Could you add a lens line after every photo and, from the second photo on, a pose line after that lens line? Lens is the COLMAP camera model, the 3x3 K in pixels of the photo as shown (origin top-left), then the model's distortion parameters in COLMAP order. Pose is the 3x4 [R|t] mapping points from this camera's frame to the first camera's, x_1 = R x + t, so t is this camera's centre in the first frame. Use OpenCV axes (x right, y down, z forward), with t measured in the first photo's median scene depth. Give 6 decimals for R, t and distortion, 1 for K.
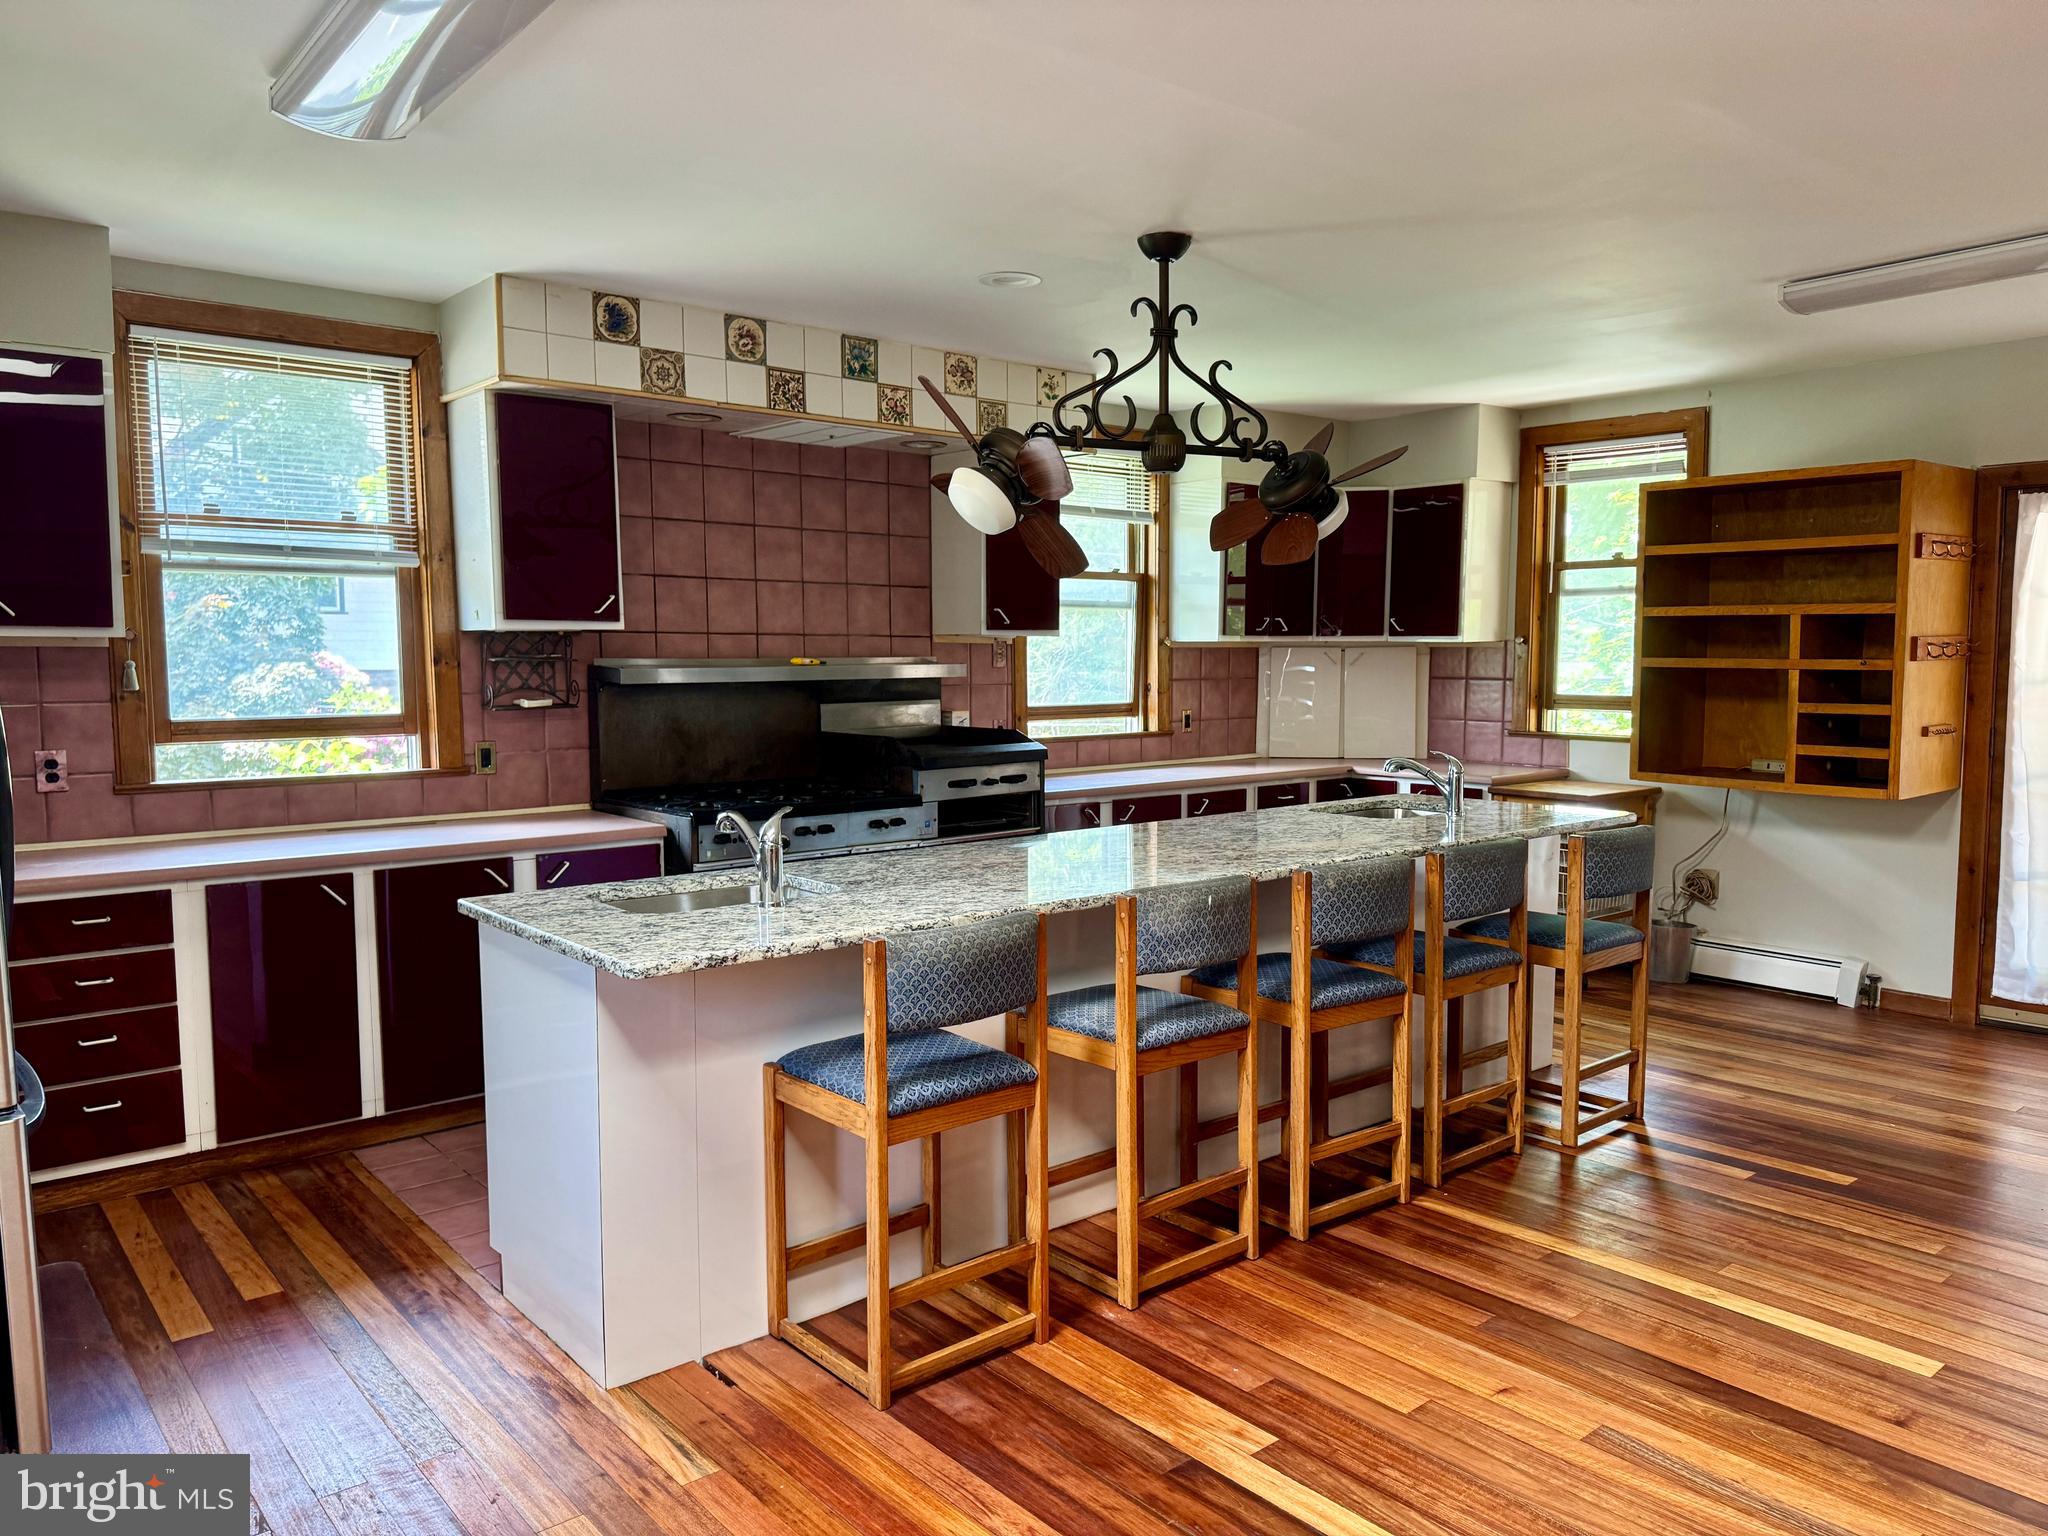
lens RADIAL K [[1445.3, 0, 1042.9], [0, 1445.3, 767.5], [0, 0, 1]] dist [0.067296, -0.077480]
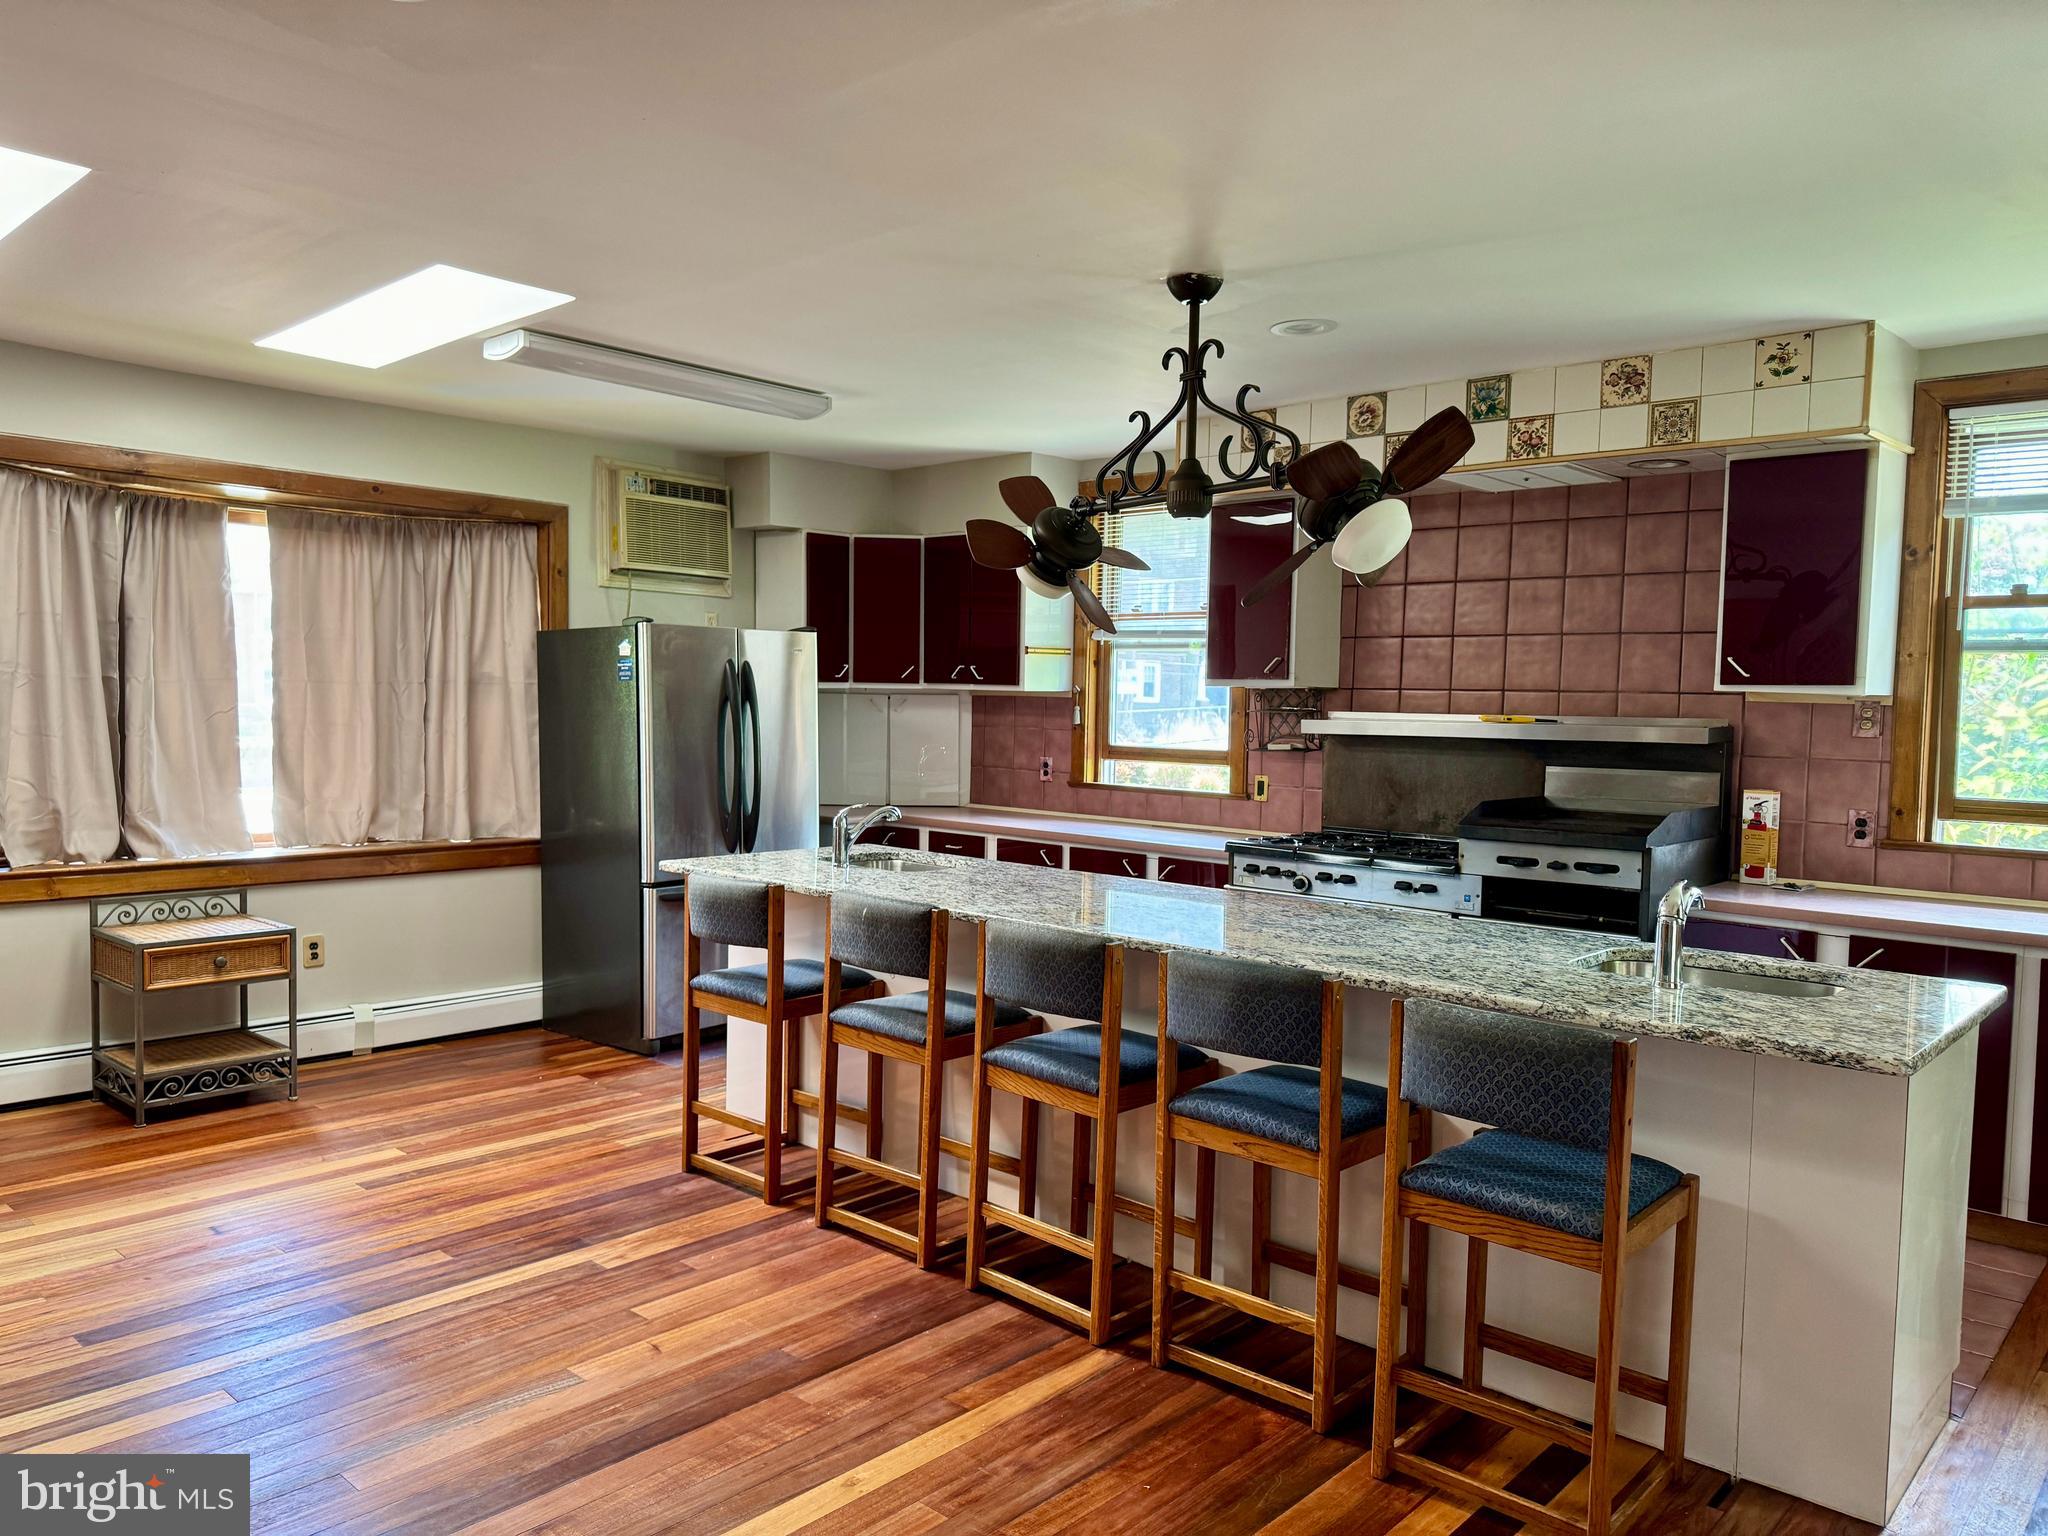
lens RADIAL K [[1445.3, 0, 1009.7], [0, 1445.3, 776.4], [0, 0, 1]] dist [0.067296, -0.077480]
pose [[0.113115, 0.059628, -0.991791, 0.839050], [-0.098203, 0.993981, 0.048560, -0.056431], [0.988717, 0.091904, 0.118290, 0.637614]]
